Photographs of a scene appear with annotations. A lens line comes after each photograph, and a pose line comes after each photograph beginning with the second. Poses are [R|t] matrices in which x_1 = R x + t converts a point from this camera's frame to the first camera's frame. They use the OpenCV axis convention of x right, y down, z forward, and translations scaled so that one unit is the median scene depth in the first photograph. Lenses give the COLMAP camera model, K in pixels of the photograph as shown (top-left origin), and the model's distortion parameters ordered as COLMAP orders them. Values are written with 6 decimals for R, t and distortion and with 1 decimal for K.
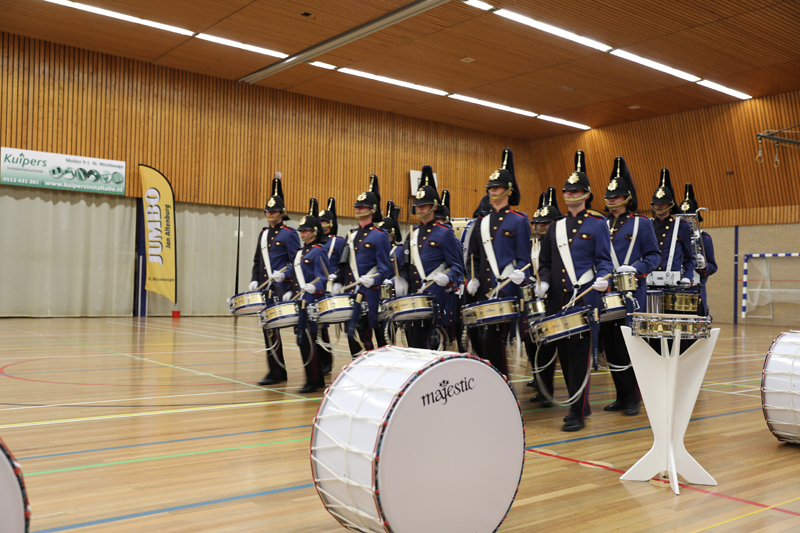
lens RADIAL K [[769.4, 0, 400.0], [0, 769.4, 266.5], [0, 0, 1]] dist [0.004567, 0.019900]
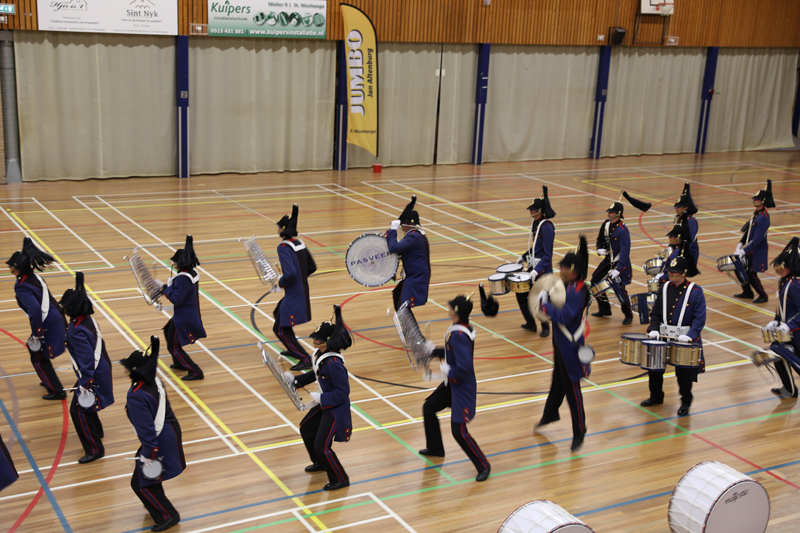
lens RADIAL K [[1068.2, 0, 400.0], [0, 1068.2, 266.5], [0, 0, 1]] dist [0.093604, 0.038135]
pose [[0.986677, 0.062773, -0.150095, -0.062663], [-0.020583, 0.963318, 0.267572, -0.173175], [0.161385, -0.260918, 0.951775, -0.263159]]
